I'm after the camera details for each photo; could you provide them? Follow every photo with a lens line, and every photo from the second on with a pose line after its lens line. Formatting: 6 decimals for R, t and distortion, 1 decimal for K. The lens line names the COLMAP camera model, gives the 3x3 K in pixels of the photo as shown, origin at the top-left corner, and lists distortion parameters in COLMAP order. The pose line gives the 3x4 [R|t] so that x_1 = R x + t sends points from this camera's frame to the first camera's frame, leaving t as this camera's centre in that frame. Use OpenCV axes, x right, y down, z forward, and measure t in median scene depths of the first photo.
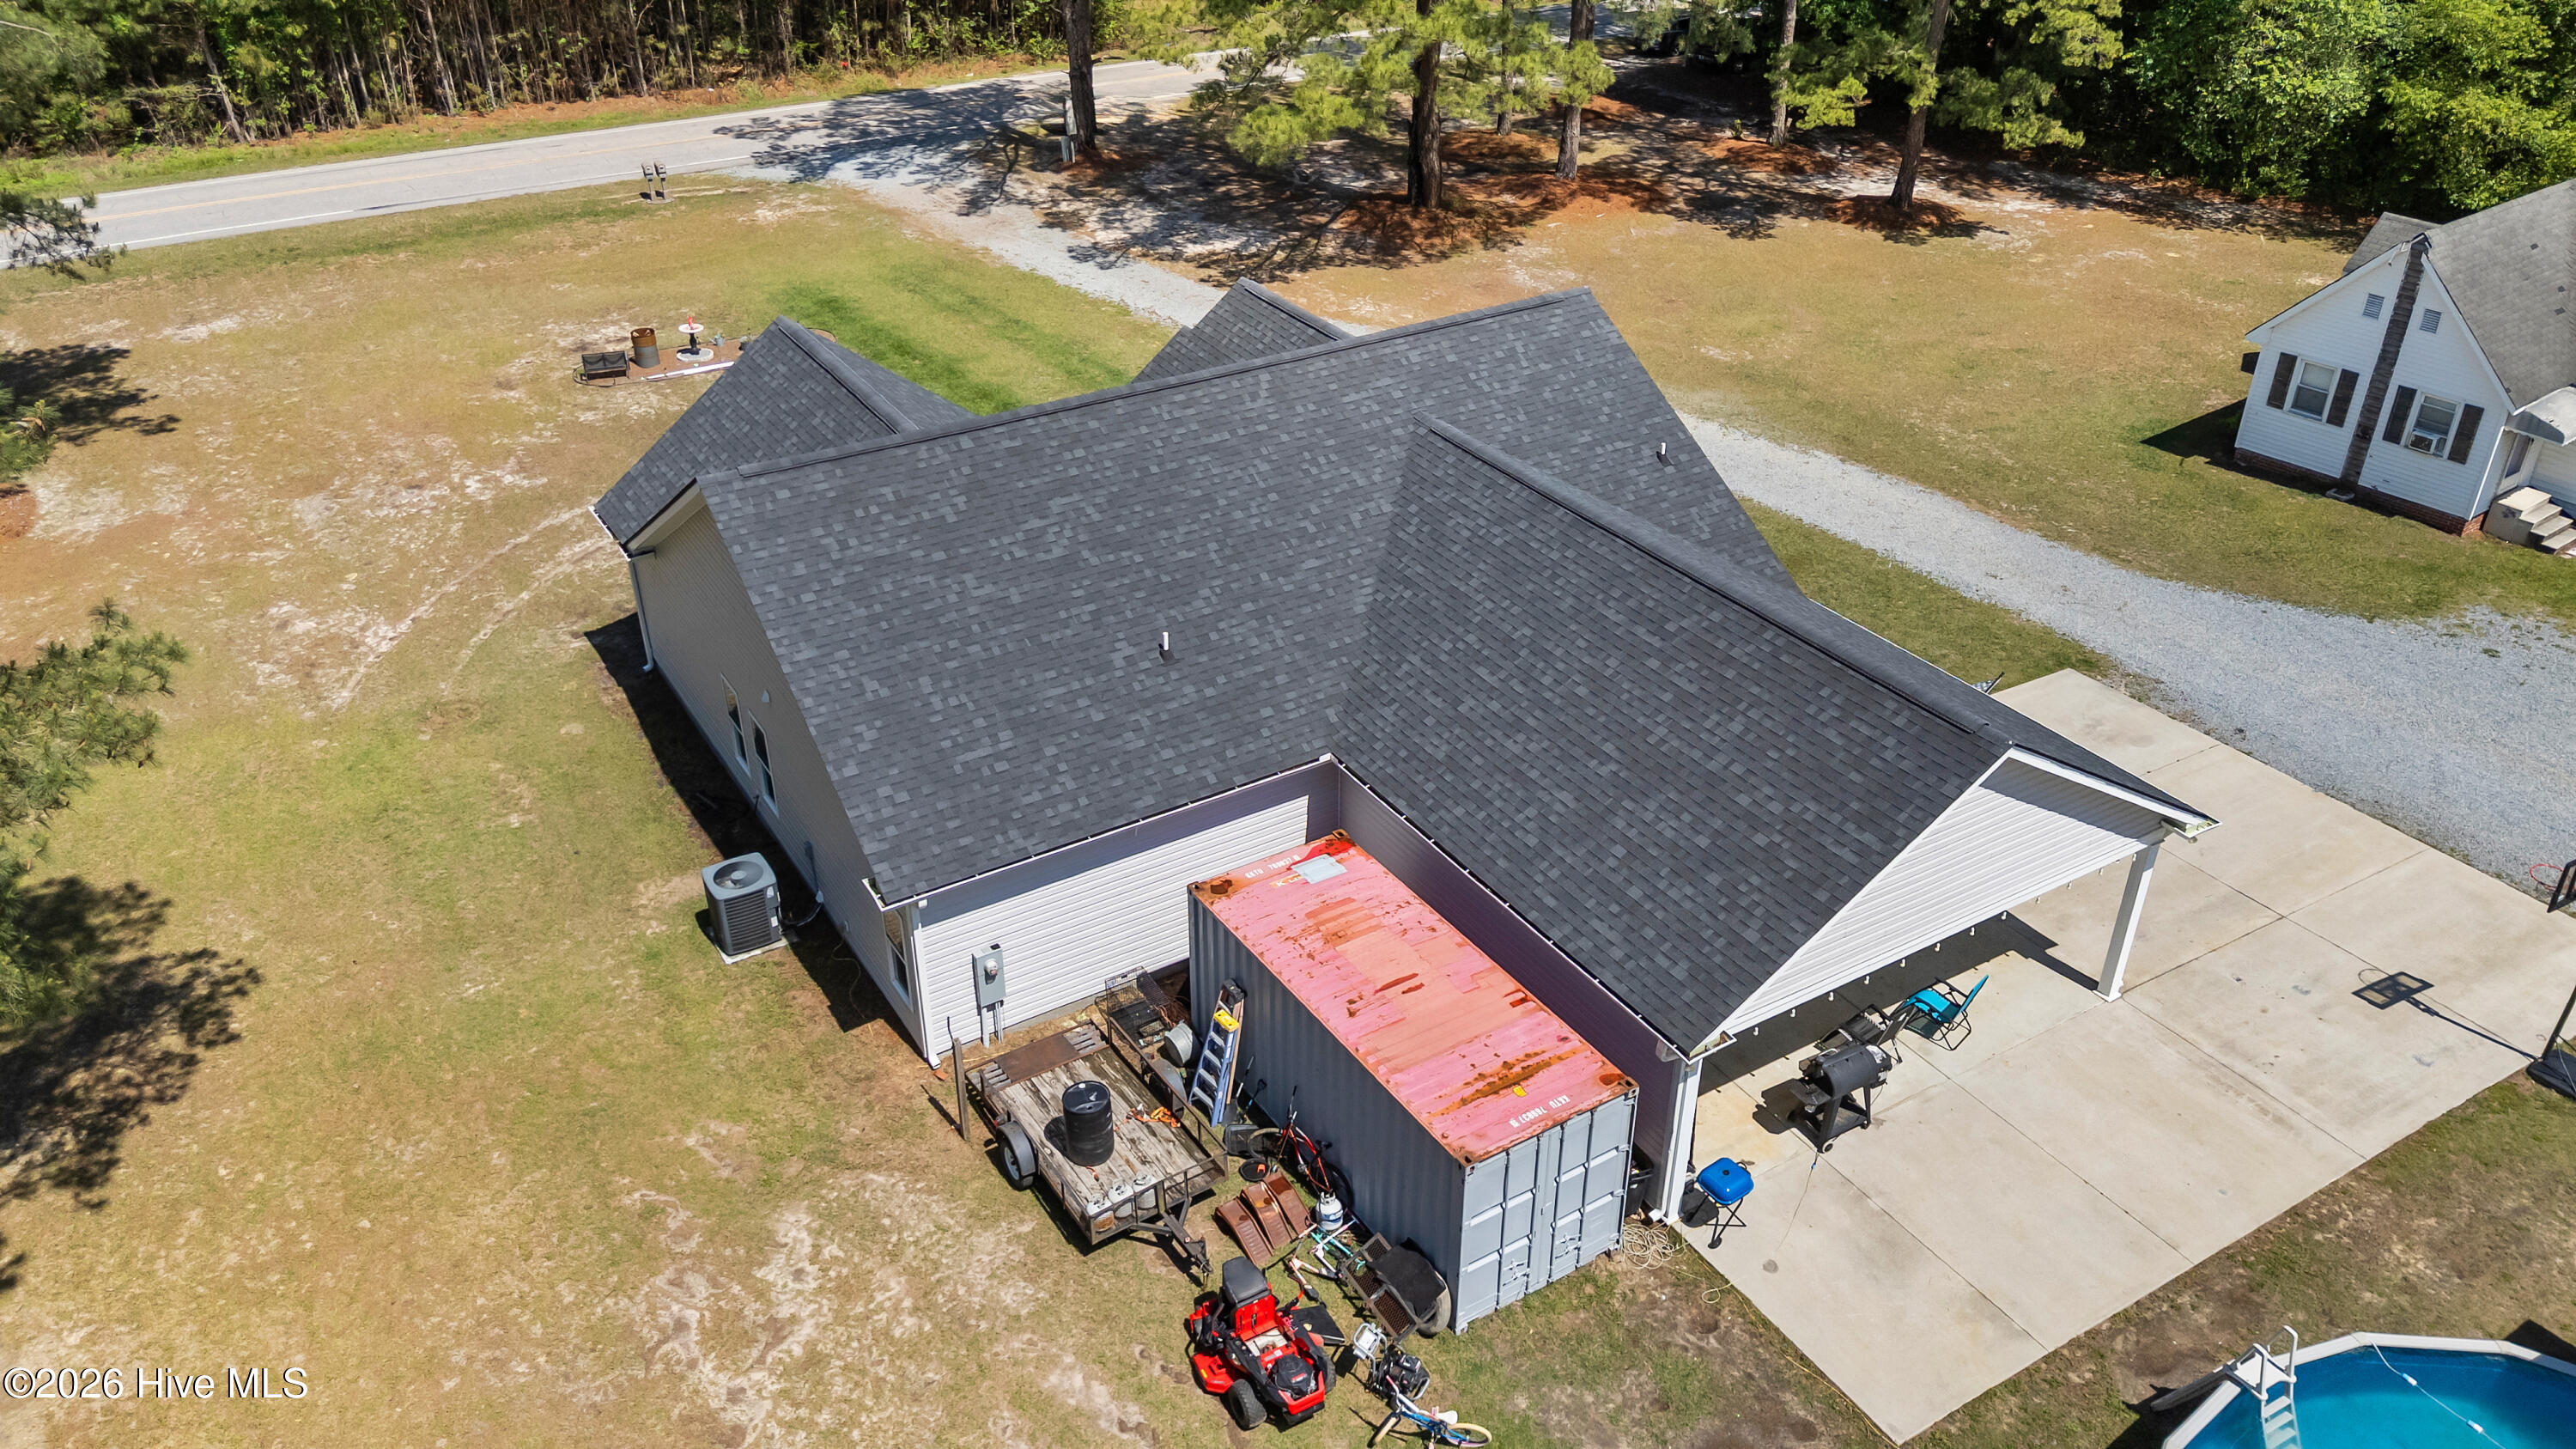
lens RADIAL K [[1898.6, 0, 1294.9], [0, 1898.6, 714.9], [0, 0, 1]] dist [0.068573, -0.062793]
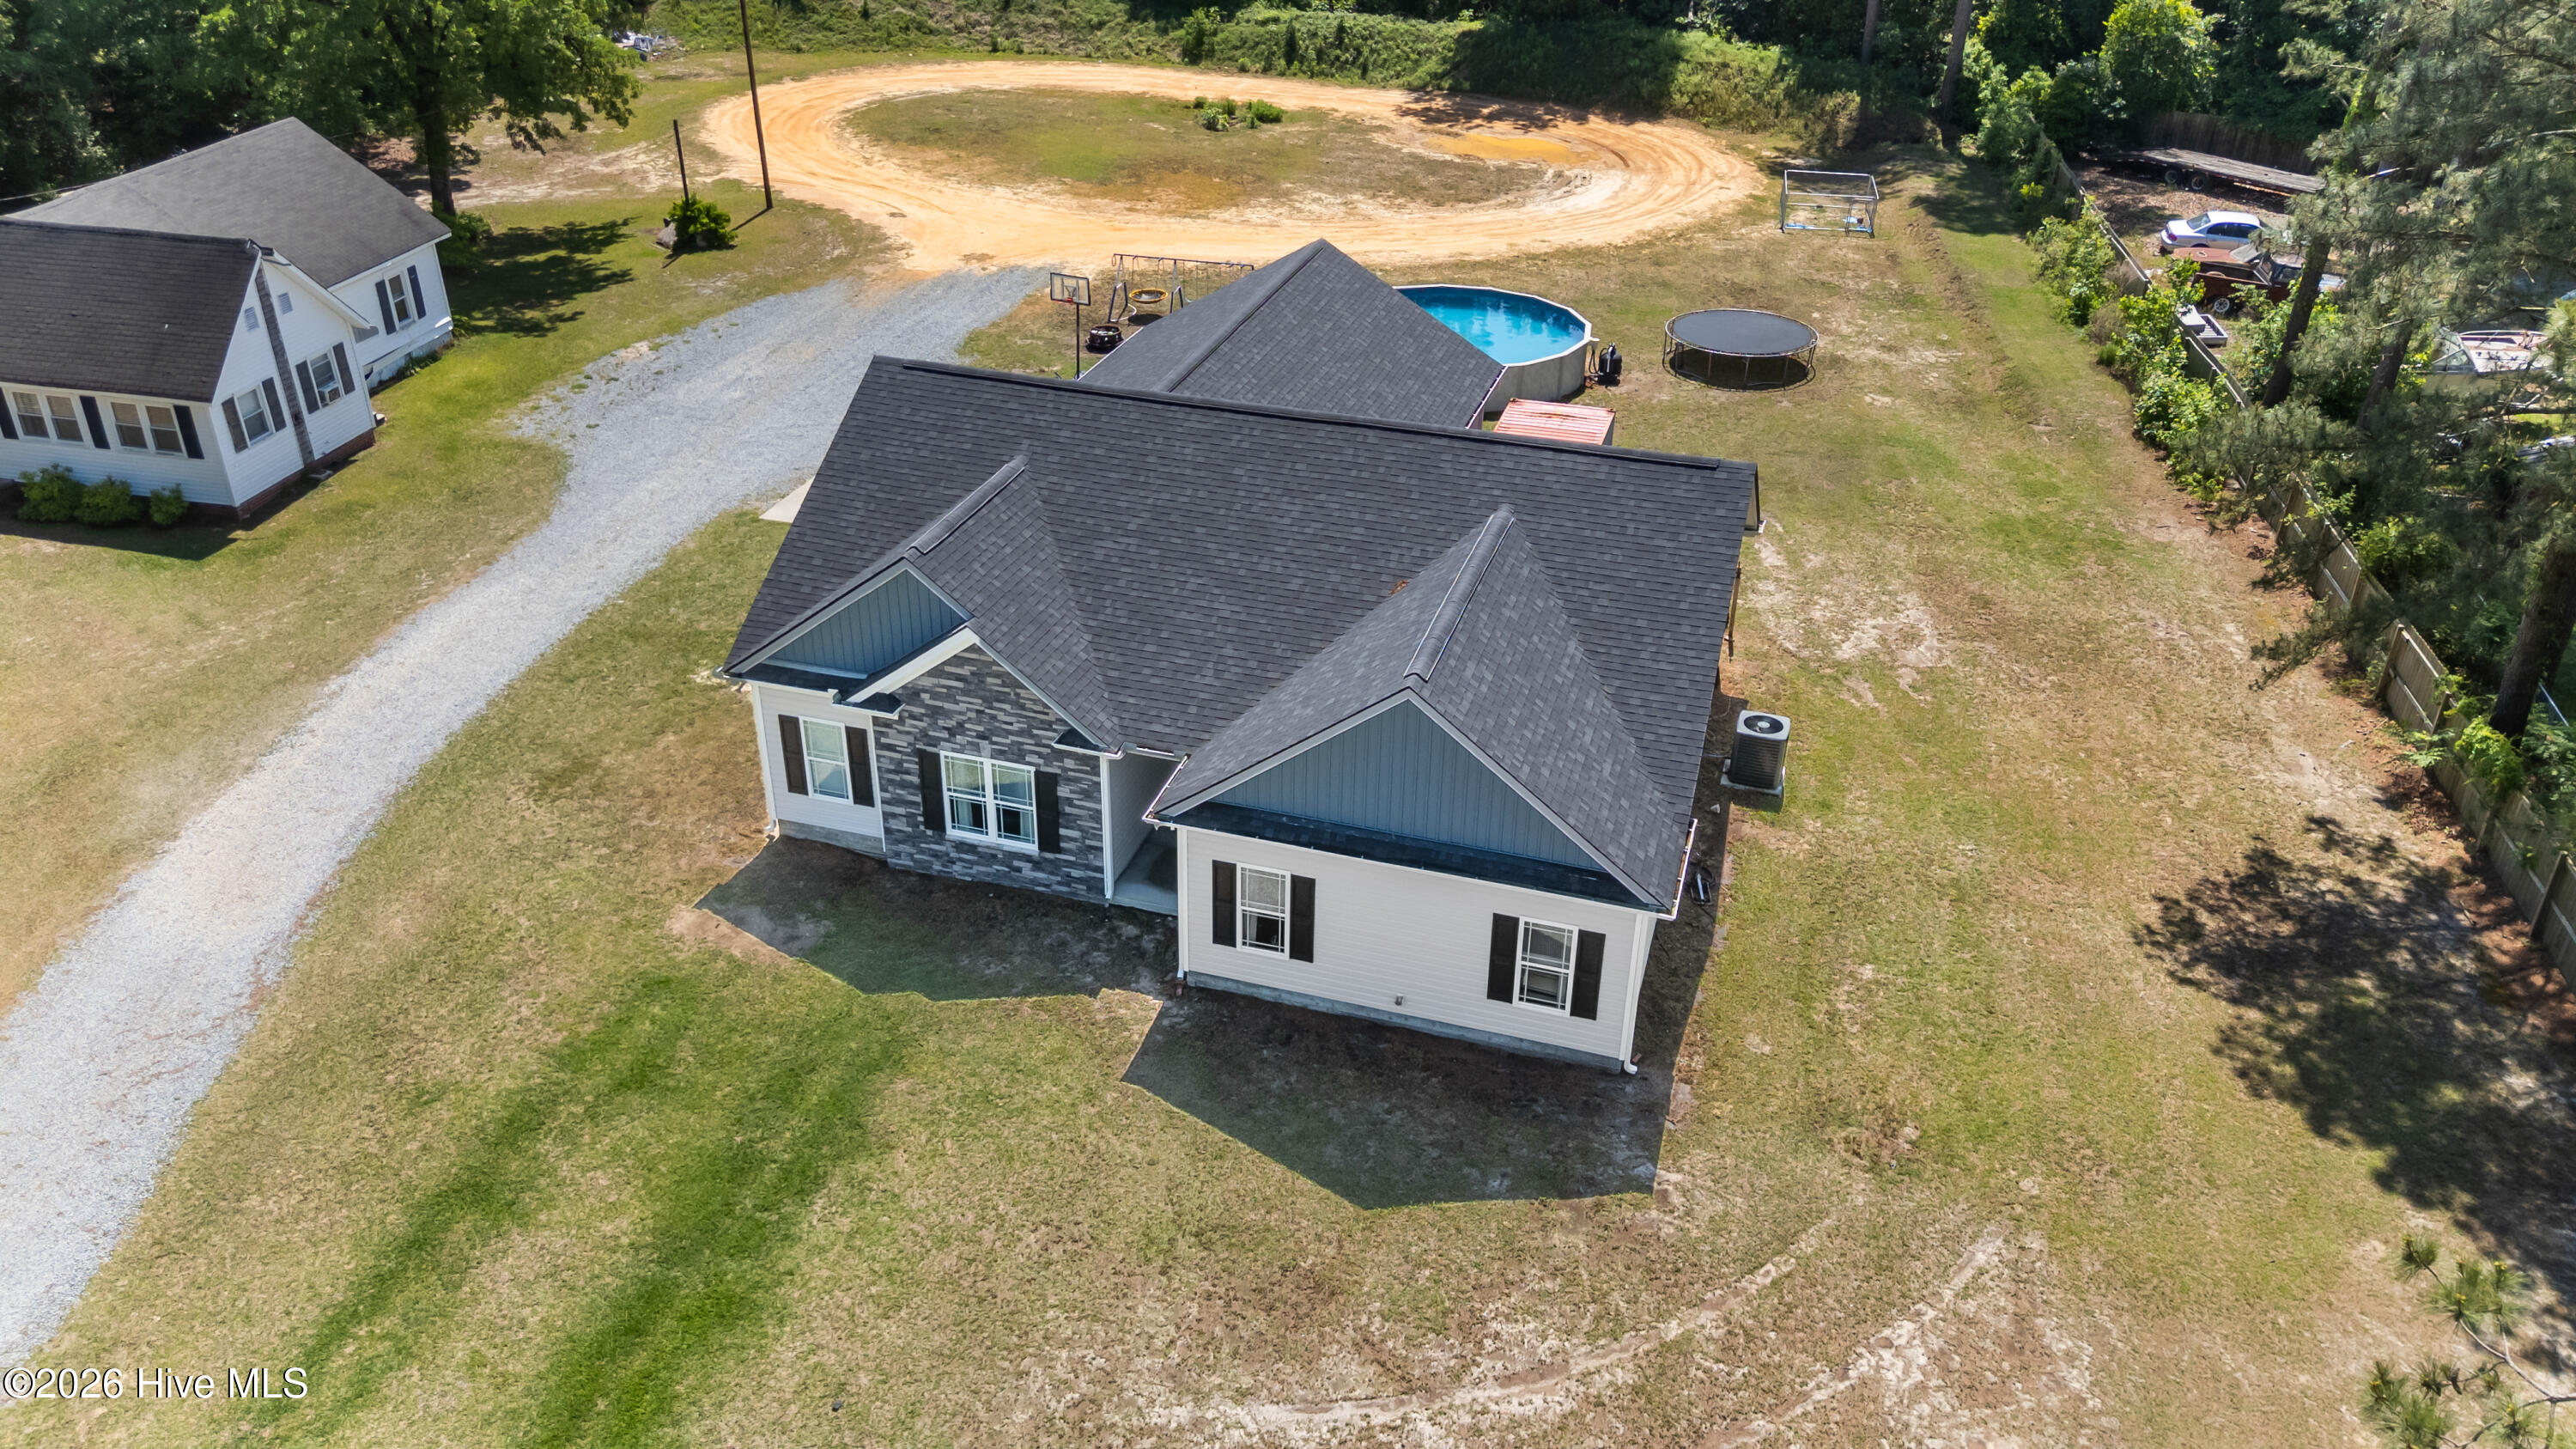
lens RADIAL K [[1898.6, 0, 1294.9], [0, 1898.6, 714.9], [0, 0, 1]] dist [0.068573, -0.062793]
pose [[-0.657106, -0.380031, 0.650990, -0.462187], [0.373789, 0.585682, 0.719207, -0.478295], [-0.654594, 0.715928, -0.242803, 0.773318]]
